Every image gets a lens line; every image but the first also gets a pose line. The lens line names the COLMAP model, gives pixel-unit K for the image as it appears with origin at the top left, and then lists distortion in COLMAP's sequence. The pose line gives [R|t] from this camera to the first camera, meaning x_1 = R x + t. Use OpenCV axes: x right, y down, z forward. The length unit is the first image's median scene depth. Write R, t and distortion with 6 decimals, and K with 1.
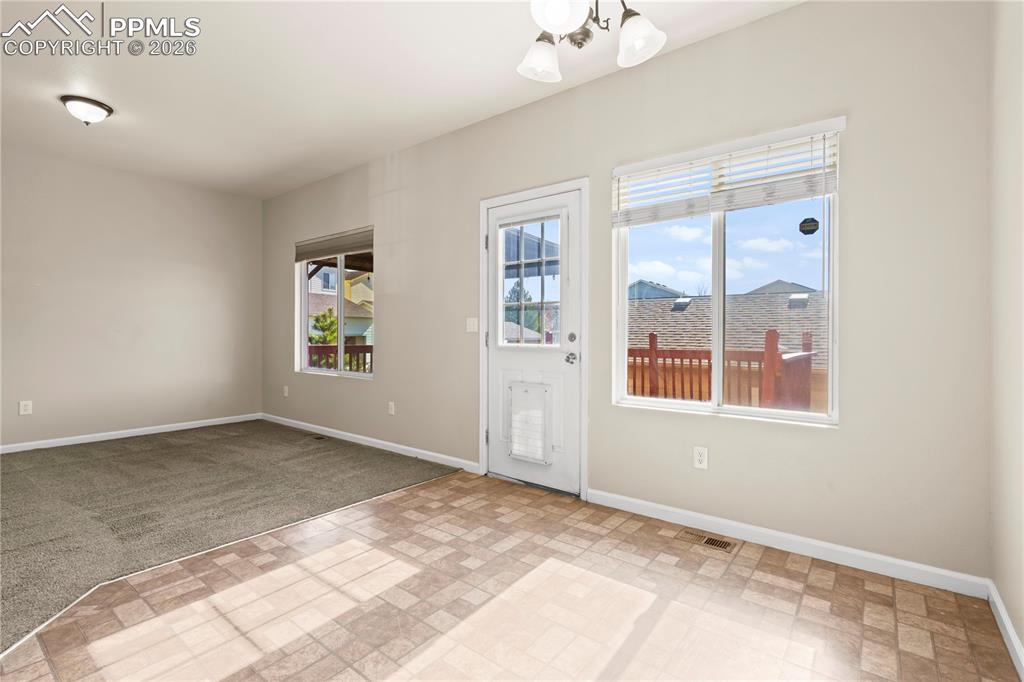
lens RADIAL K [[467.1, 0, 512.0], [0, 467.1, 341.0], [0, 0, 1]] dist [-0.001107, 0.000046]
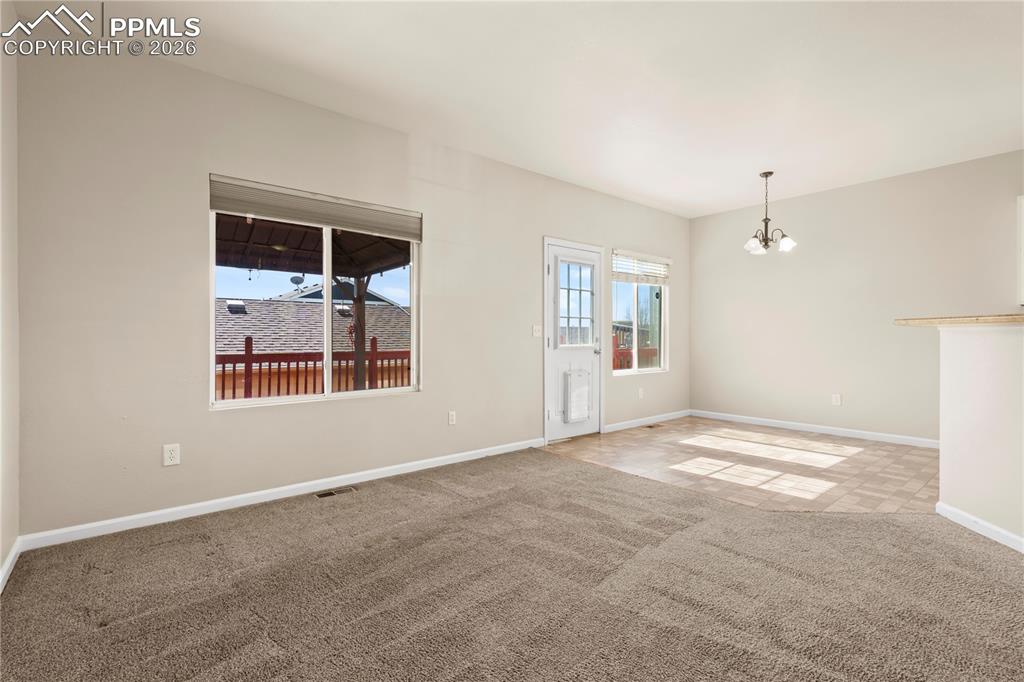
lens RADIAL K [[467.1, 0, 512.0], [0, 467.1, 341.0], [0, 0, 1]] dist [-0.001107, 0.000046]
pose [[0.215571, -0.011925, 0.976415, -1.374380], [0.018429, 0.999797, 0.008142, -0.019921], [-0.976314, 0.016239, 0.215747, 0.806654]]
